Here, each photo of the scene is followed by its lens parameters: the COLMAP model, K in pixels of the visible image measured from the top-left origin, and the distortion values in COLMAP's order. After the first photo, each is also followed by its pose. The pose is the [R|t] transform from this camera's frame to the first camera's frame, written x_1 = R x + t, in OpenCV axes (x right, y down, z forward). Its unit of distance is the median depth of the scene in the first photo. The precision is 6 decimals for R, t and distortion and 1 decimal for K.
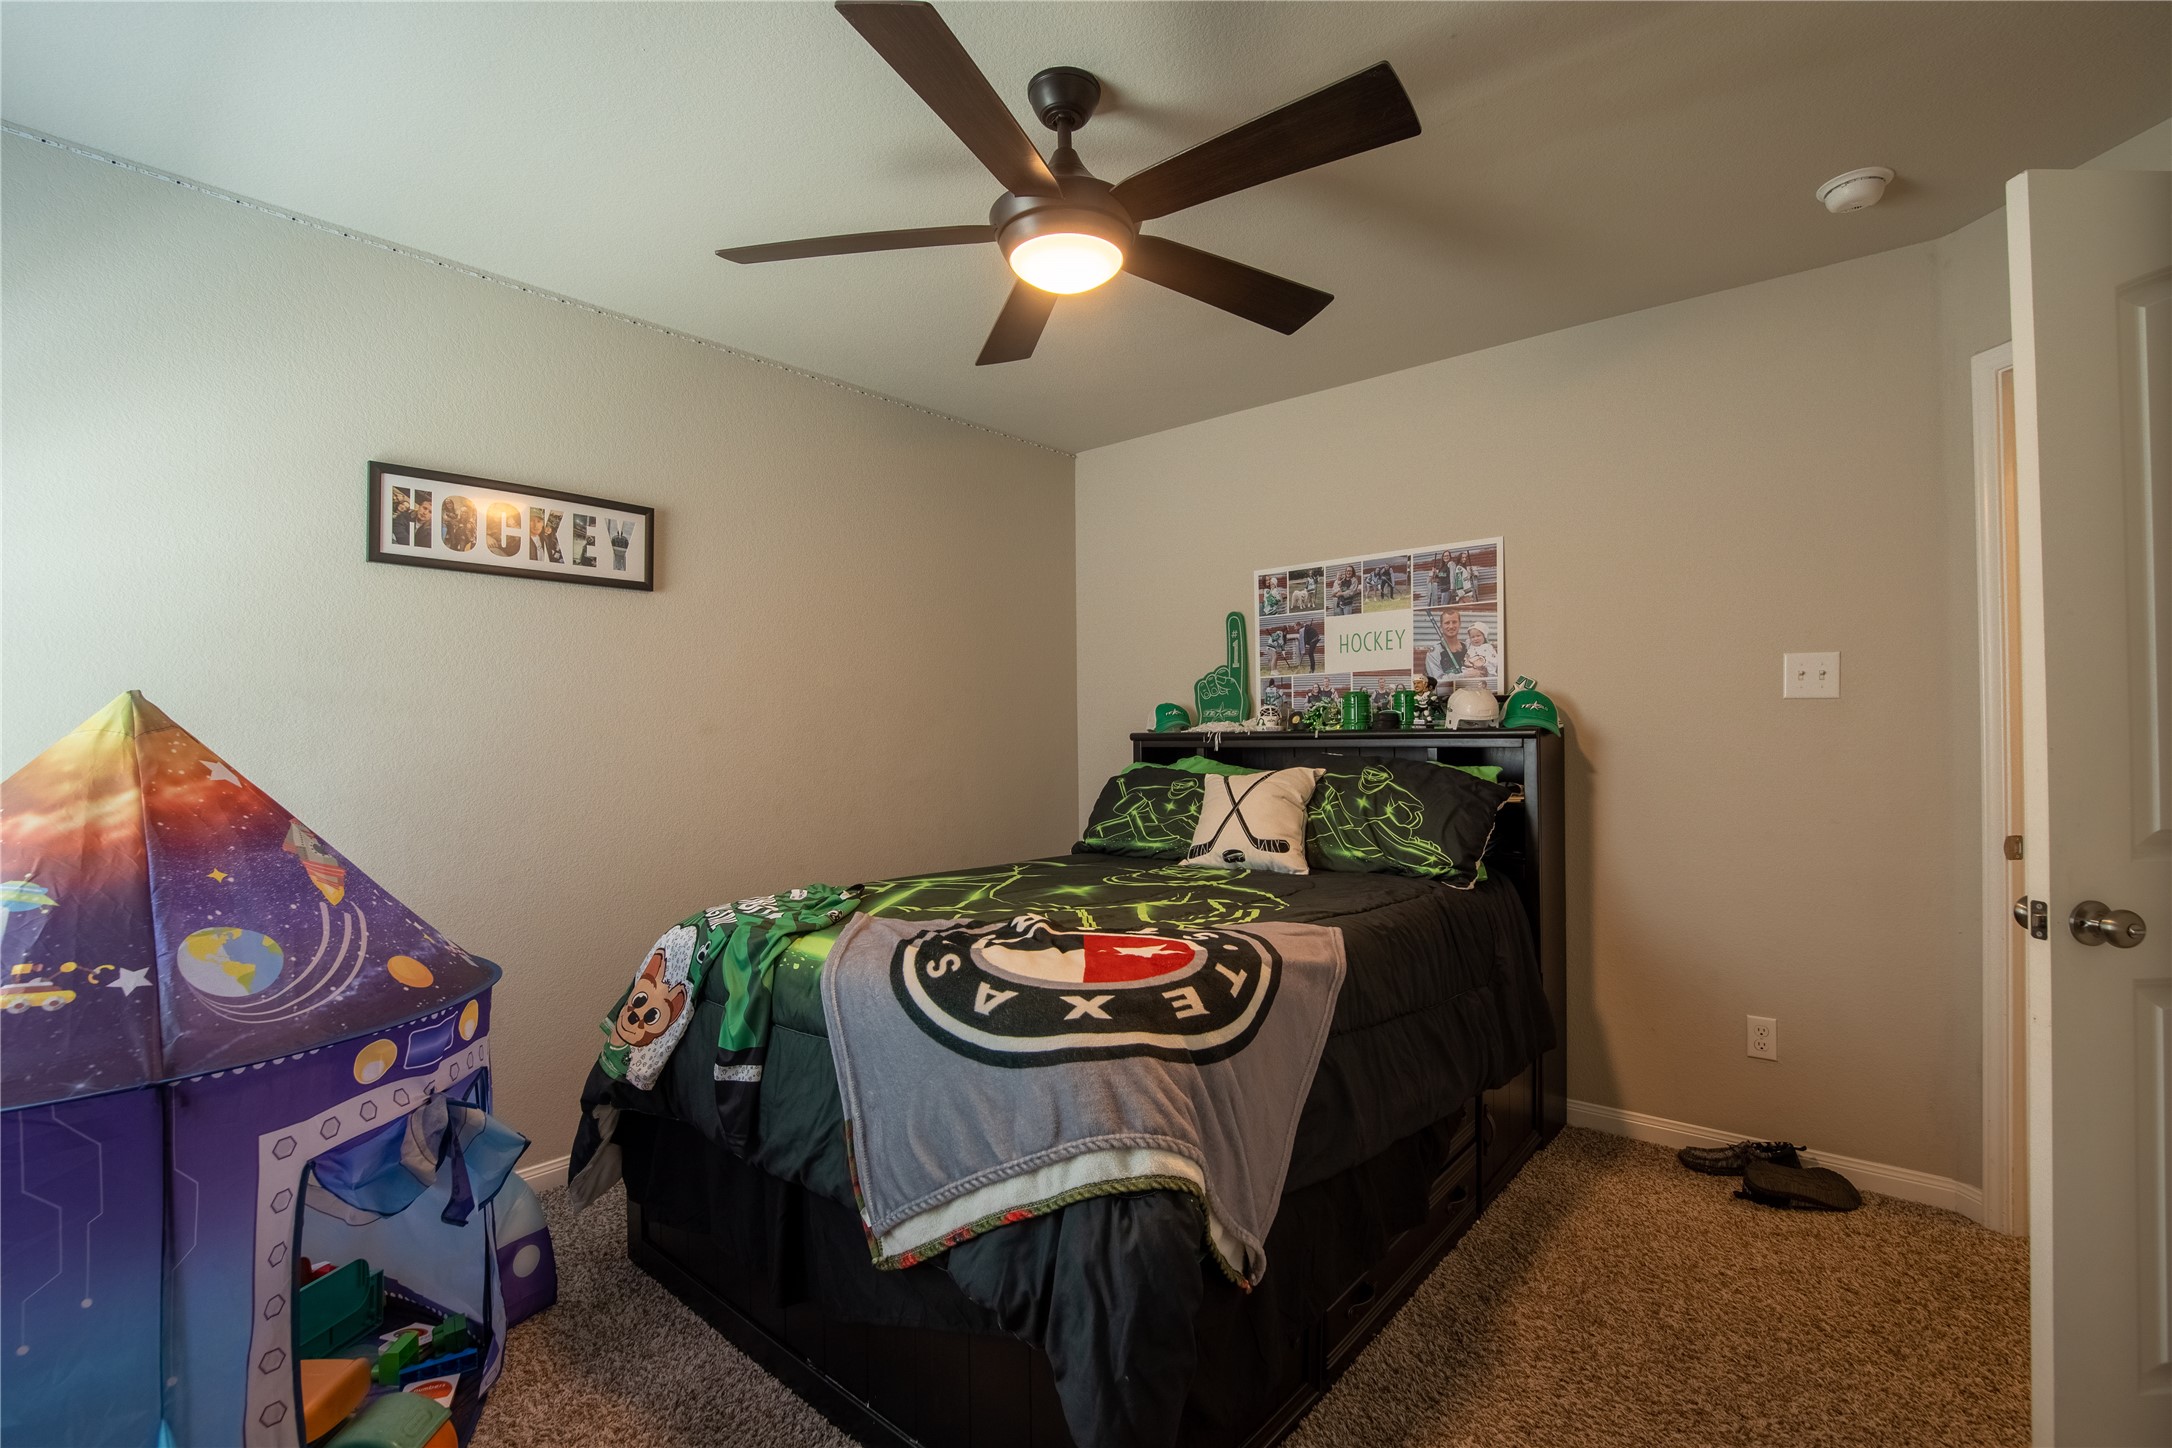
lens RADIAL K [[968.1, 0, 1081.6], [0, 968.1, 725.0], [0, 0, 1]] dist [-0.041762, 0.009052]
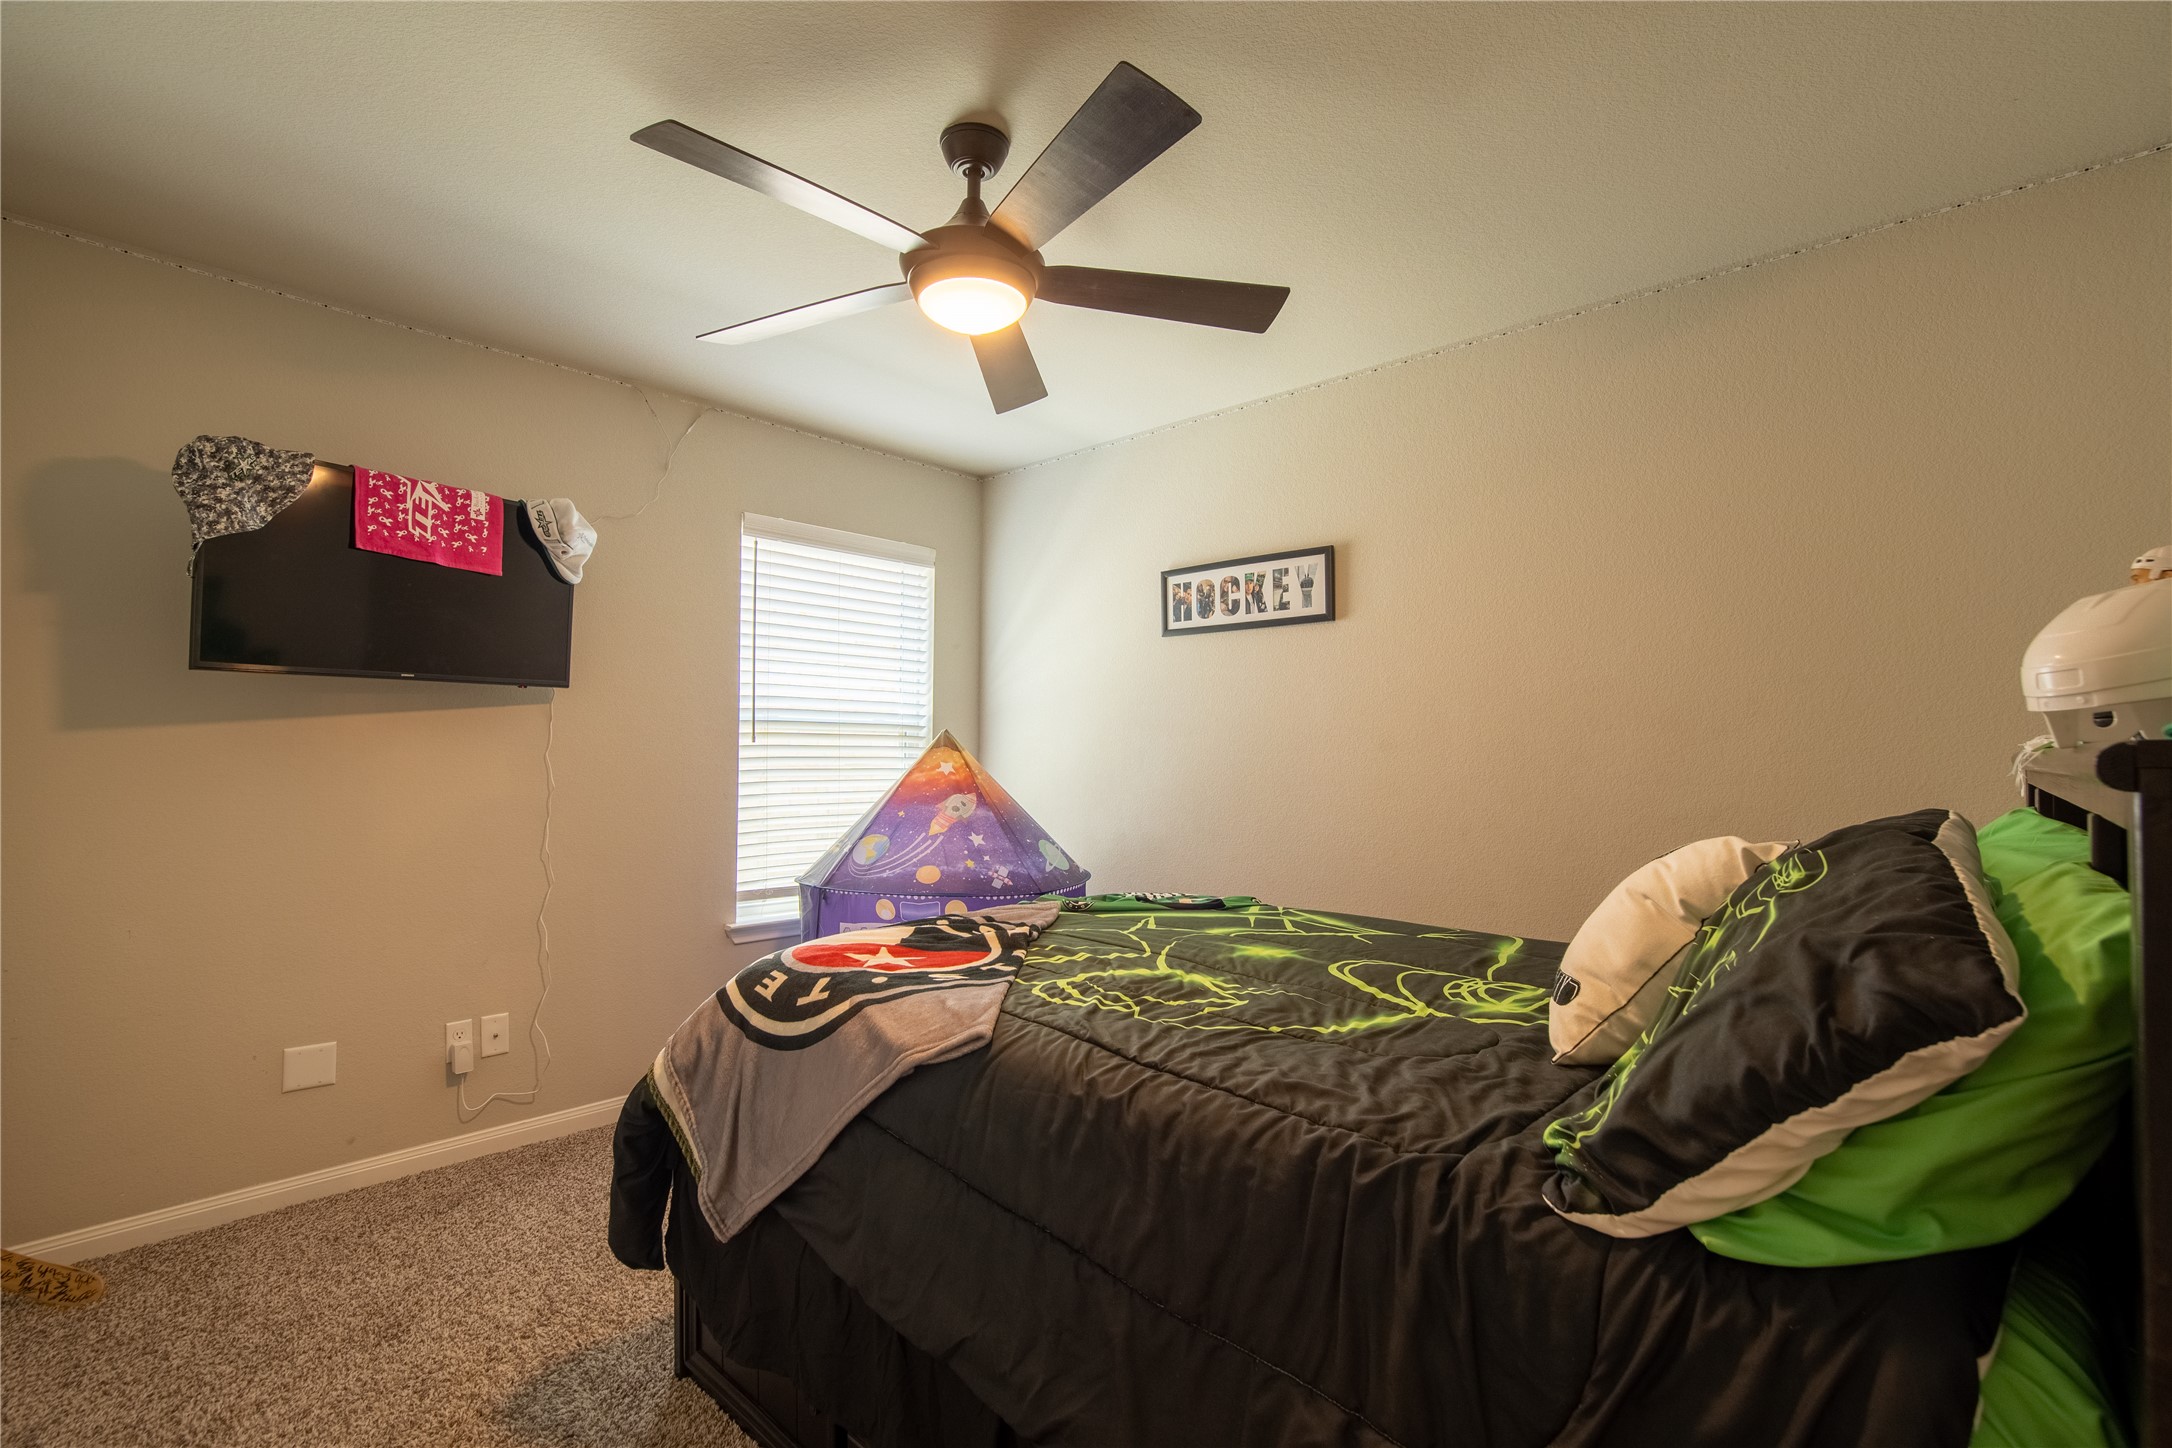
lens RADIAL K [[968.1, 0, 1082.1], [0, 968.1, 724.4], [0, 0, 1]] dist [-0.041762, 0.009052]
pose [[-0.034448, -0.017410, -0.999255, 0.716833], [0.008840, 0.999804, -0.017725, -0.002936], [0.999367, -0.009444, -0.034287, 0.802339]]
